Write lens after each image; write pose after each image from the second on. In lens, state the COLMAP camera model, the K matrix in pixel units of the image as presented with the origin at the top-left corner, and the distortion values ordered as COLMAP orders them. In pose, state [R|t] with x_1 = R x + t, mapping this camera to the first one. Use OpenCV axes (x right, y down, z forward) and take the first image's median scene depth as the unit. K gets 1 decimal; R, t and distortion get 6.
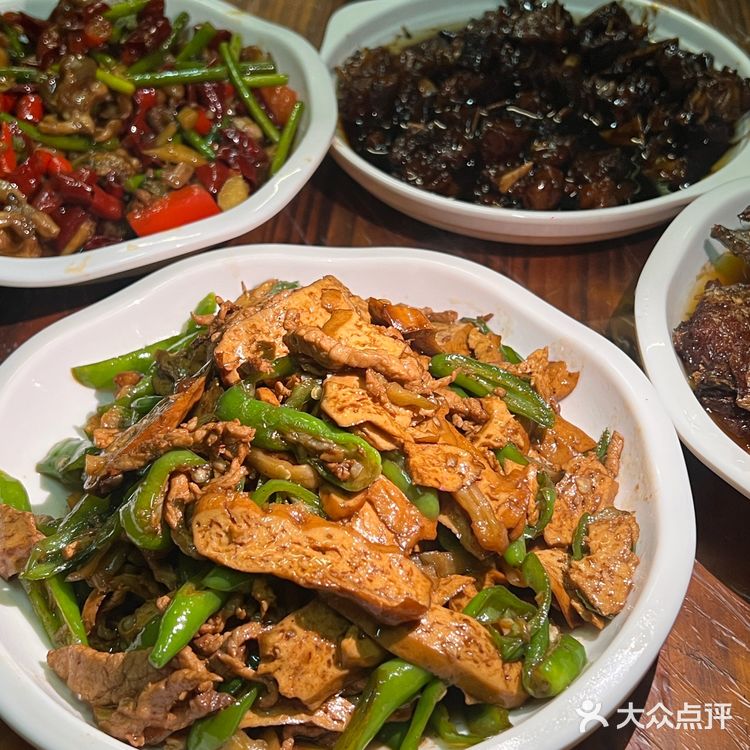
lens RADIAL K [[1342.9, 0, 375.0], [0, 1342.9, 375.0], [0, 0, 1]] dist [0.196452, -0.979093]
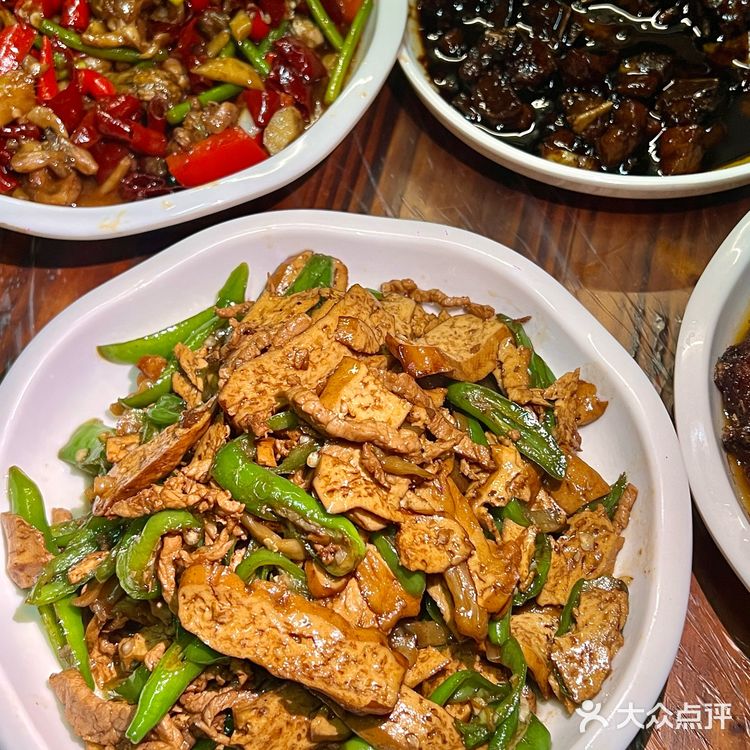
lens RADIAL K [[1342.9, 0, 375.0], [0, 1342.9, 375.0], [0, 0, 1]] dist [0.196452, -0.979093]
pose [[0.989152, 0.097539, -0.109842, 0.105299], [-0.056979, 0.943957, 0.325112, -0.372611], [0.135397, -0.315327, 0.939274, 0.093525]]
